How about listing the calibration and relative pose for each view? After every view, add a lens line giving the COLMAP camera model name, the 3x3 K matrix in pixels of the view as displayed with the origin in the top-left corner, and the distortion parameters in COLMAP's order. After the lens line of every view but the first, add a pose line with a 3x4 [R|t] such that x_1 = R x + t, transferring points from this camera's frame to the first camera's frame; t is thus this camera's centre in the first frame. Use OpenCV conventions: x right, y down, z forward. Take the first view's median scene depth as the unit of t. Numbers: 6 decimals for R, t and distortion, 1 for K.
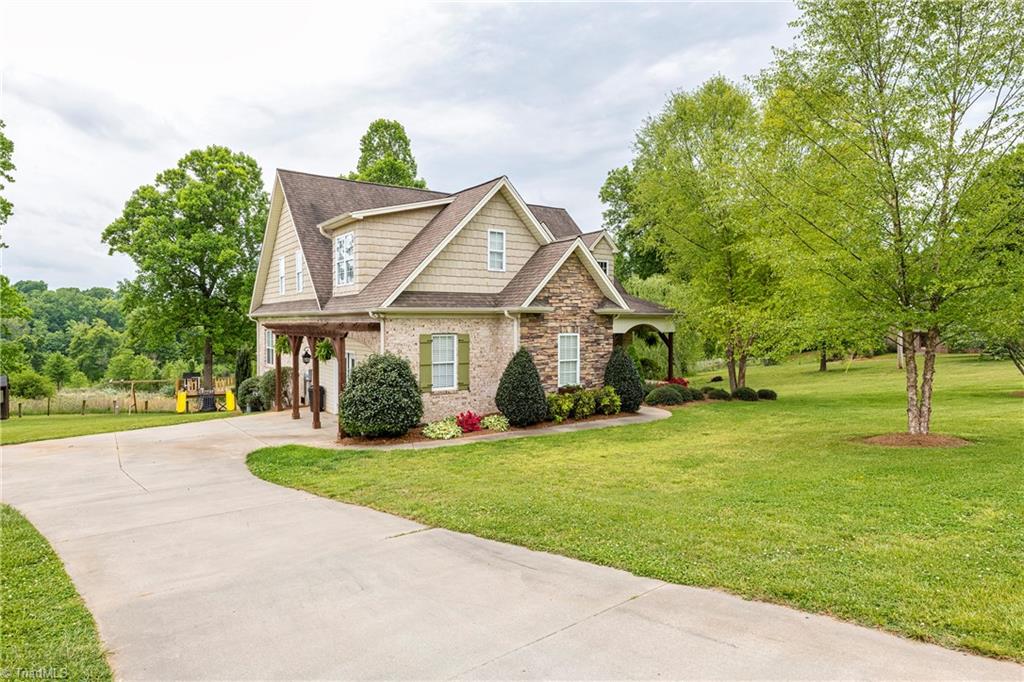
lens RADIAL K [[641.7, 0, 512.0], [0, 641.7, 341.0], [0, 0, 1]] dist [0.030268, 0.000241]
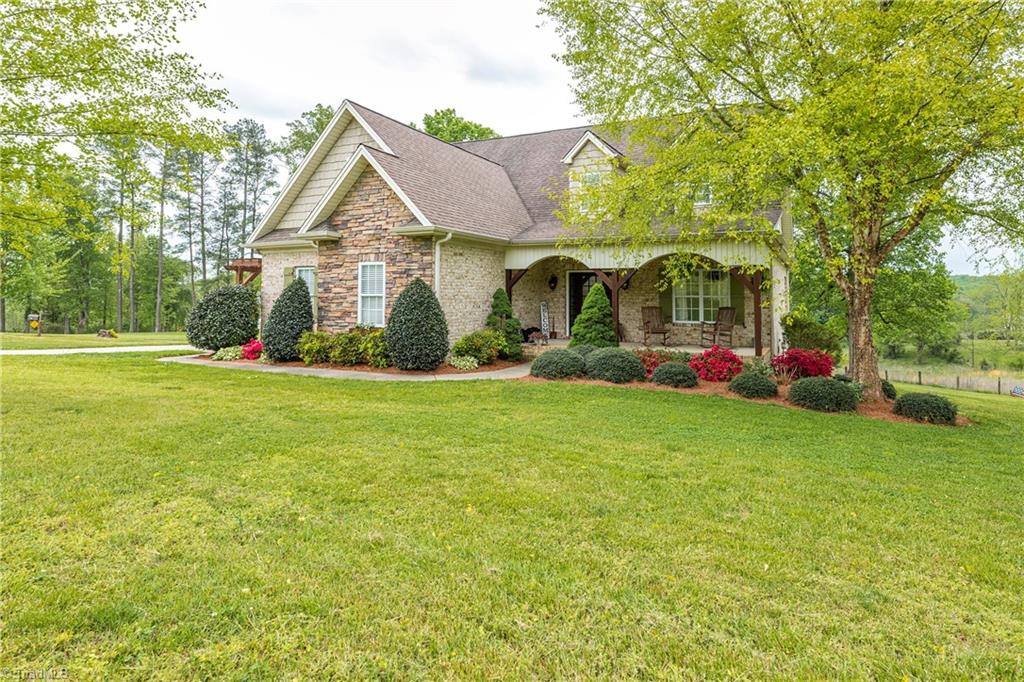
lens RADIAL K [[551.0, 0, 514.8], [0, 551.0, 264.8], [0, 0, 1]] dist [0.000658, -0.000090]
pose [[0.484917, -0.046691, -0.873313, 0.793978], [-0.032884, 0.996894, -0.071557, 0.036175], [0.873942, 0.063417, 0.481876, 0.821234]]
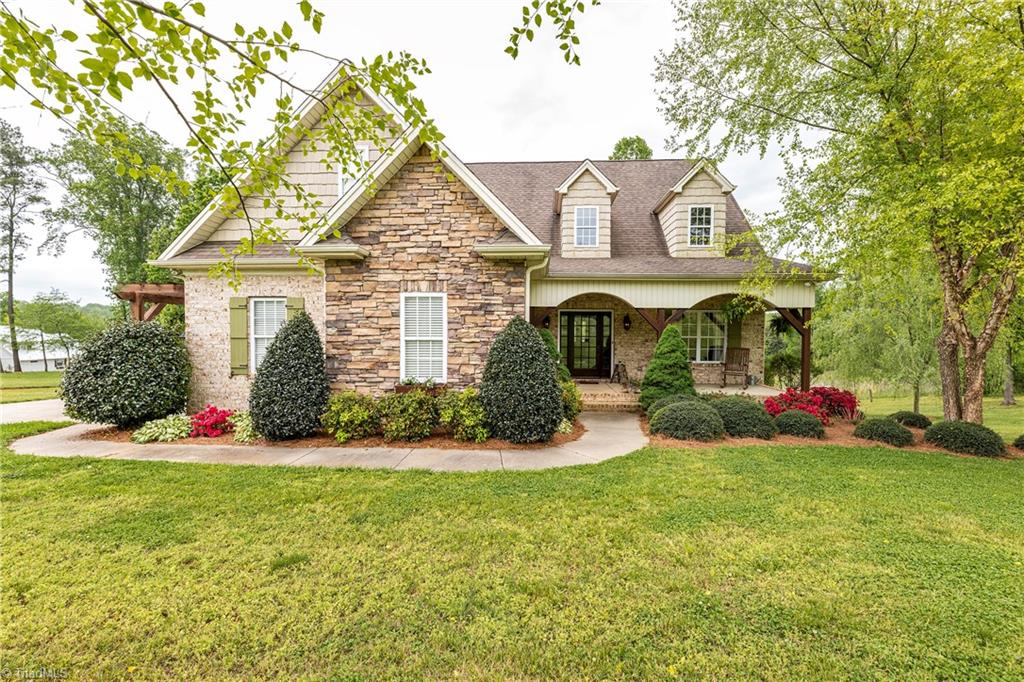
lens RADIAL K [[471.8, 0, 512.0], [0, 471.8, 341.0], [0, 0, 1]] dist [-0.003986, -0.000168]
pose [[0.779216, 0.016865, -0.626529, 0.424634], [-0.025980, 0.999648, -0.005402, 0.032726], [0.626217, 0.020486, 0.779379, 0.715012]]
